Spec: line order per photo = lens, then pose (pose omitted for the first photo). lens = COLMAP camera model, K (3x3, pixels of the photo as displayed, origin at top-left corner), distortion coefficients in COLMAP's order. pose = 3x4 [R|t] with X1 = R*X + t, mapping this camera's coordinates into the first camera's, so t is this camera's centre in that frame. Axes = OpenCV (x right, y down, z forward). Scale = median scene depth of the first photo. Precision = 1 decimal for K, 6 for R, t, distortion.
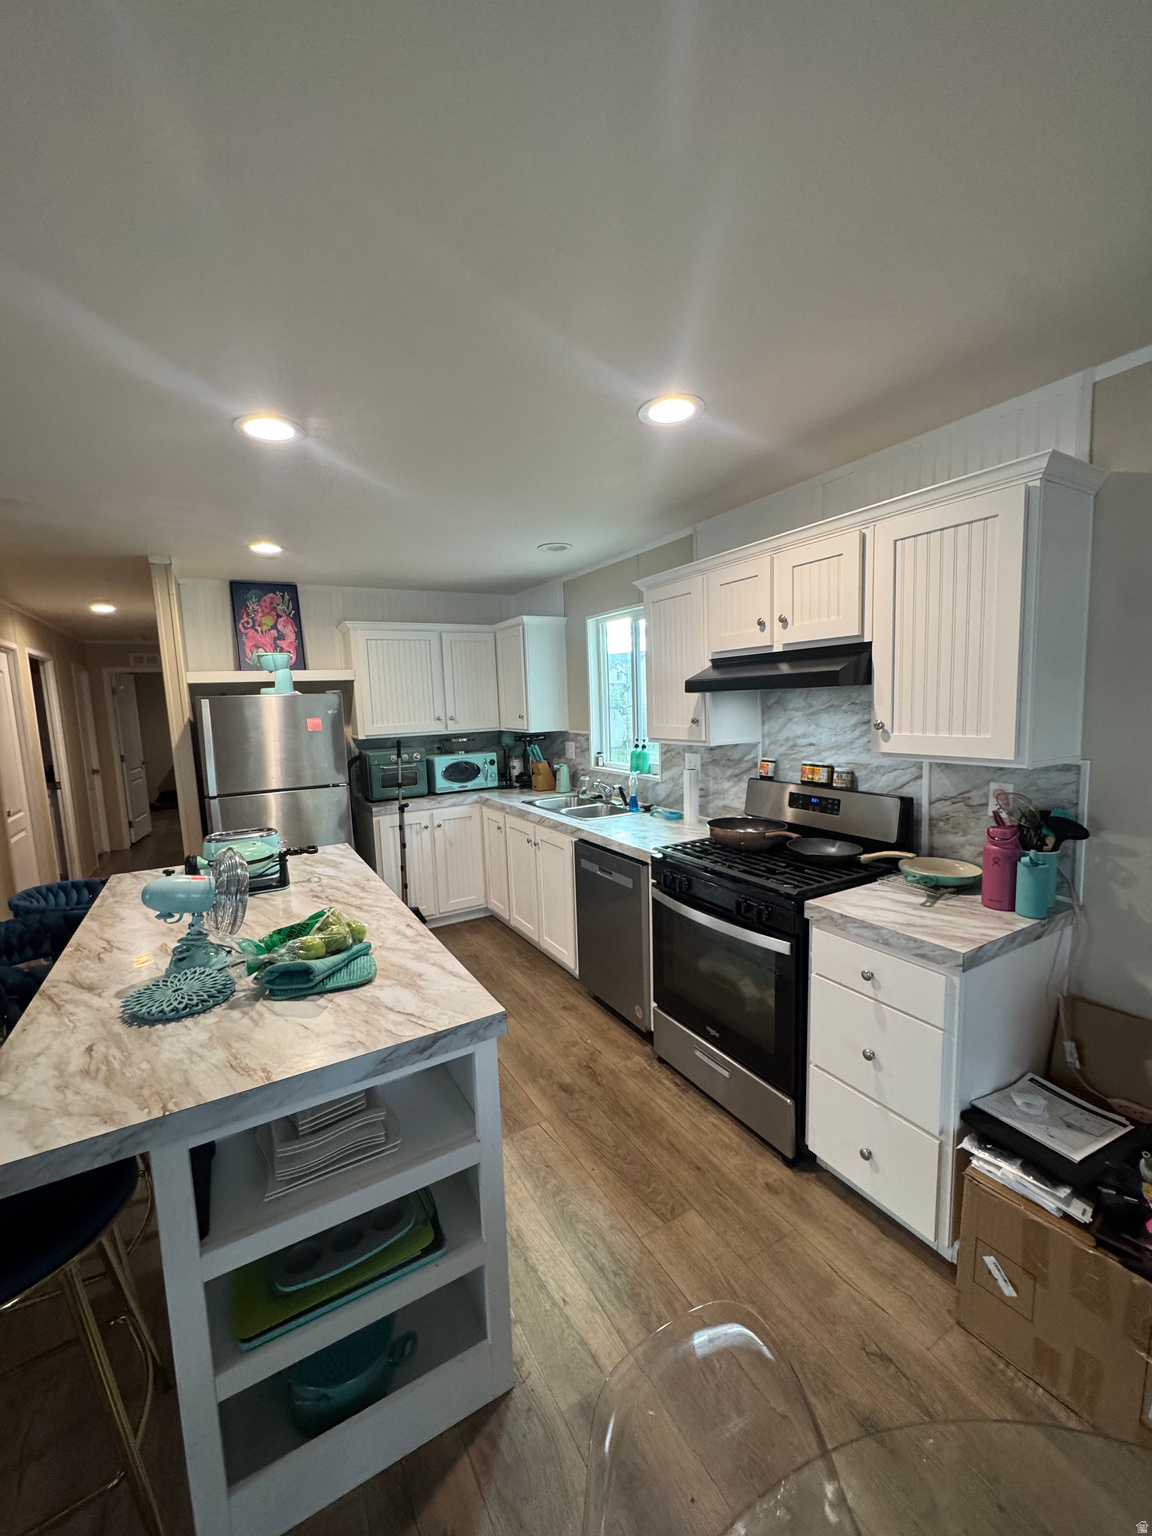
lens RADIAL K [[609.7, 0, 575.7], [0, 609.7, 768.9], [0, 0, 1]] dist [-0.001806, 0.000285]
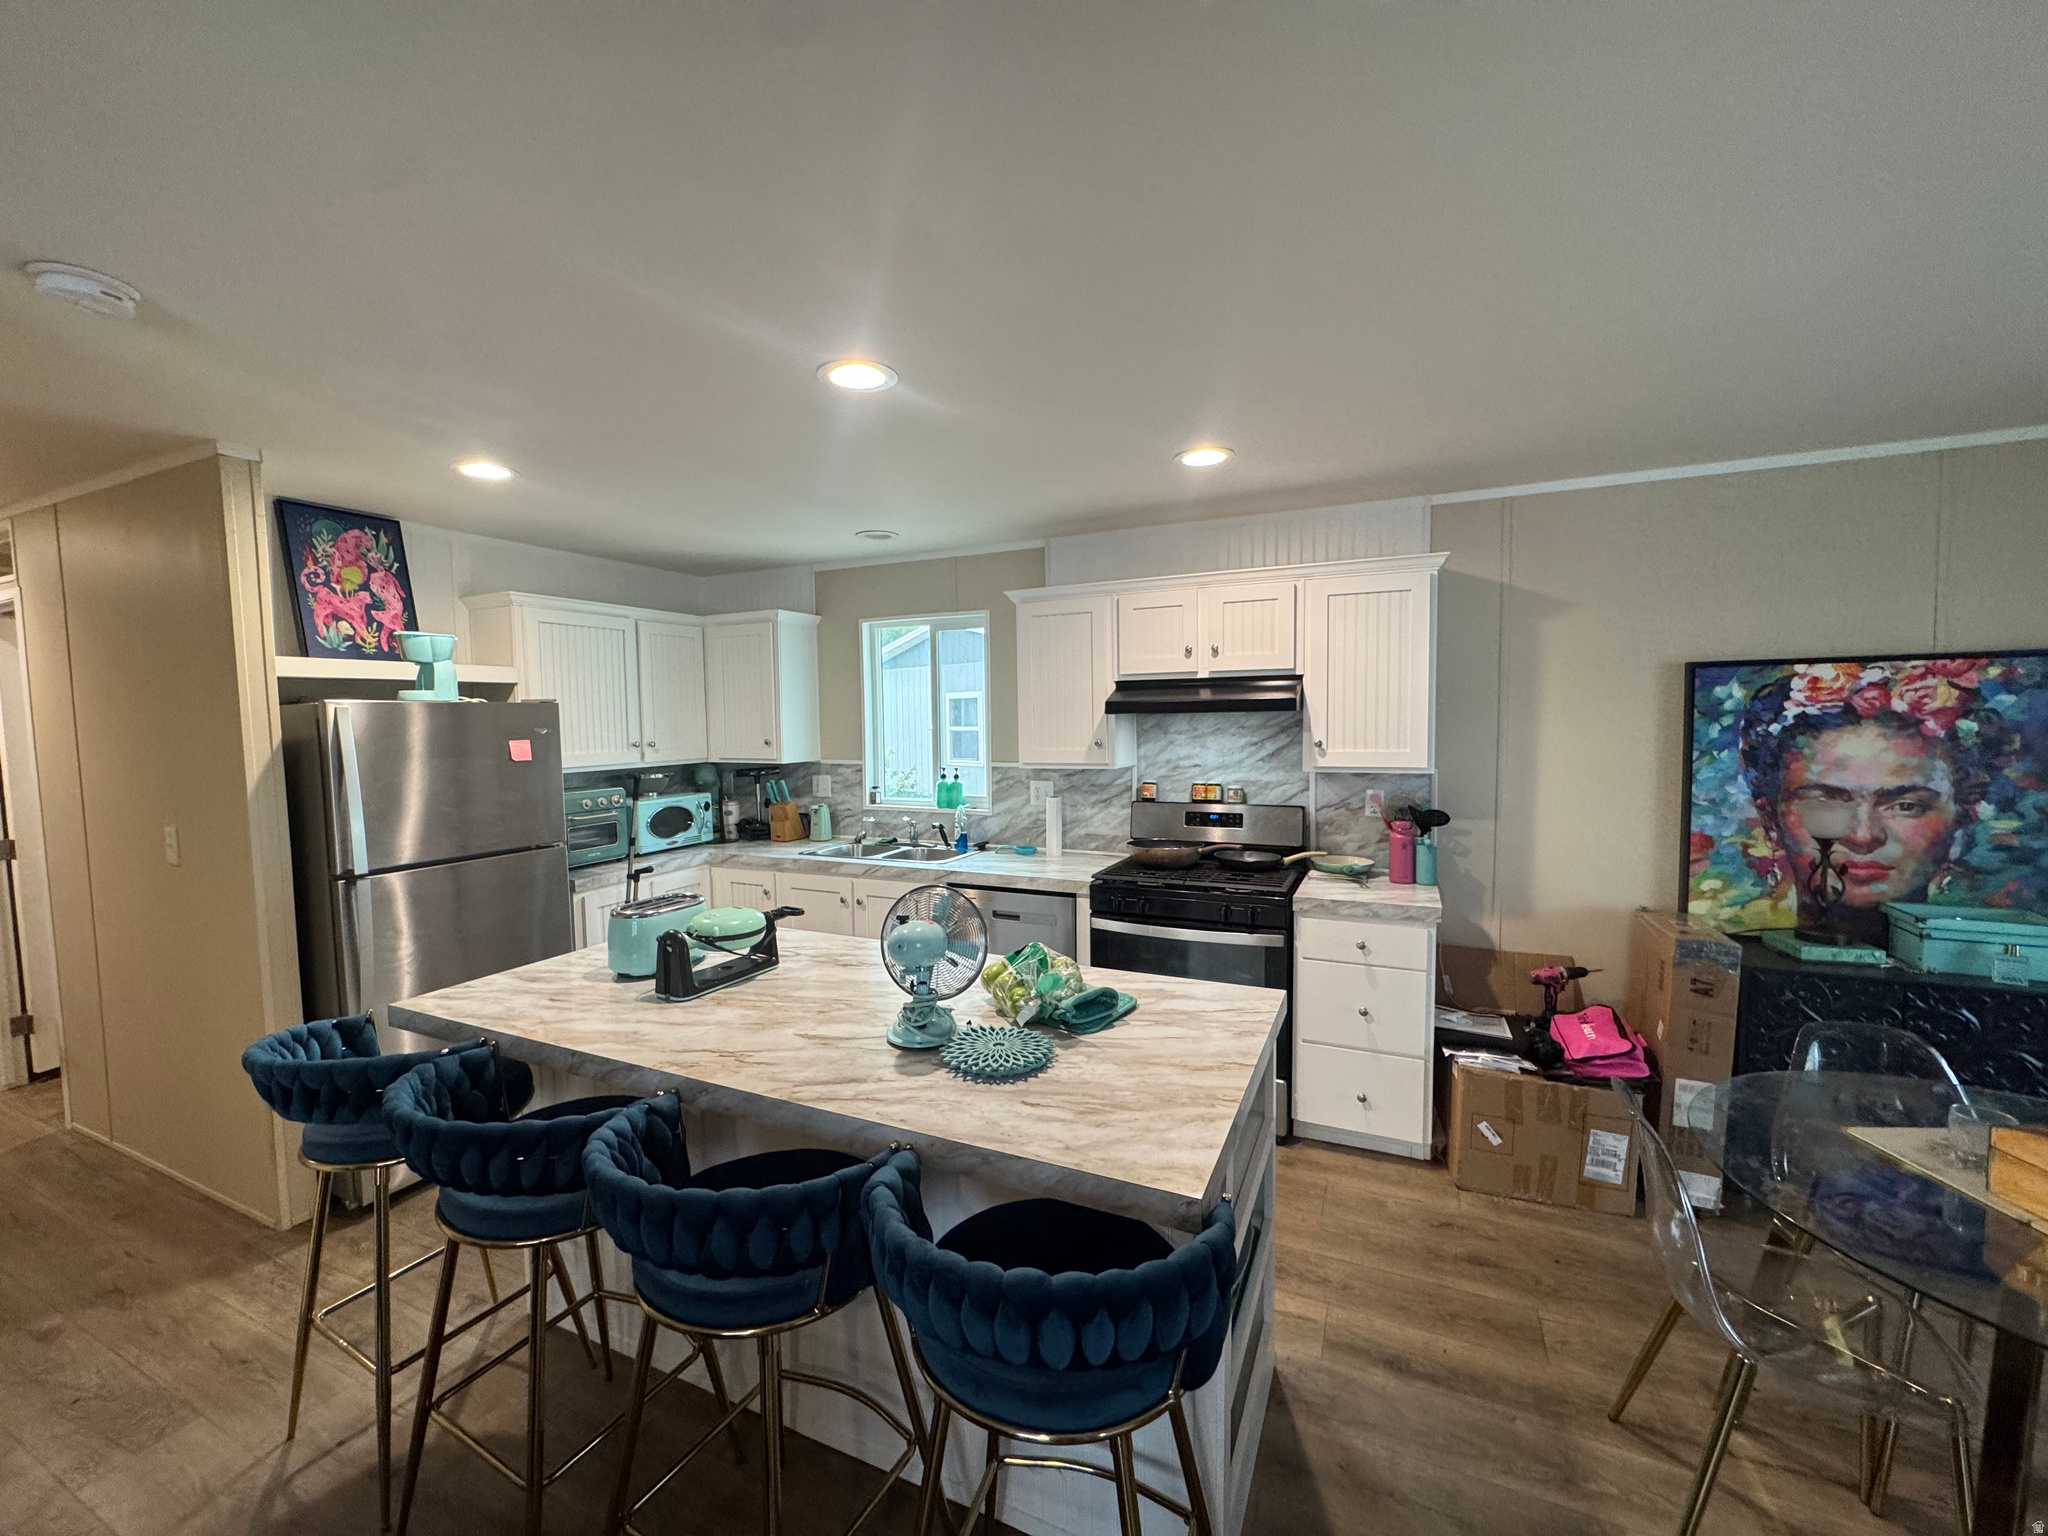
lens RADIAL K [[813.0, 0, 1020.8], [0, 813.0, 769.0], [0, 0, 1]] dist [-0.001806, 0.000285]
pose [[0.818967, -0.012999, 0.573693, -0.642654], [0.051020, 0.997434, -0.050232, 0.020453], [-0.571567, 0.070408, 0.817529, 0.018070]]
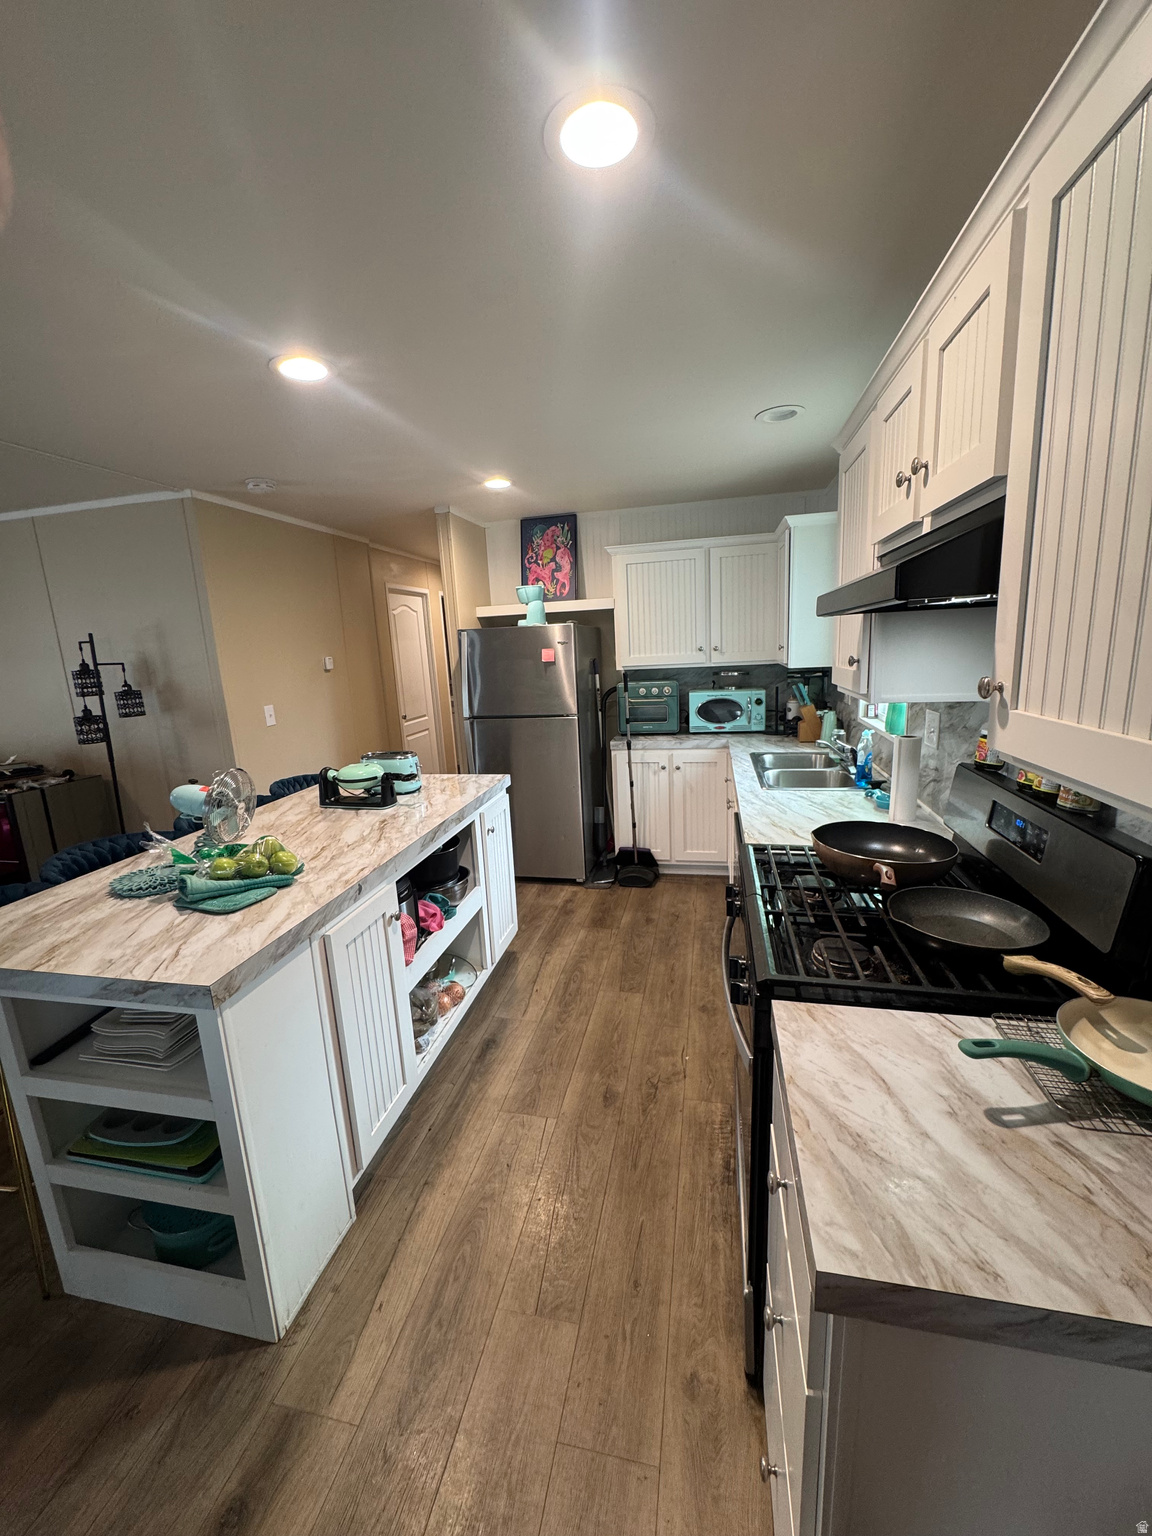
lens RADIAL K [[609.7, 0, 575.7], [0, 609.7, 768.9], [0, 0, 1]] dist [-0.001806, 0.000285]
pose [[0.741539, 0.135848, -0.657012, 0.406796], [-0.054759, 0.988274, 0.142537, -0.042758], [0.668671, -0.069719, 0.740282, 0.338058]]
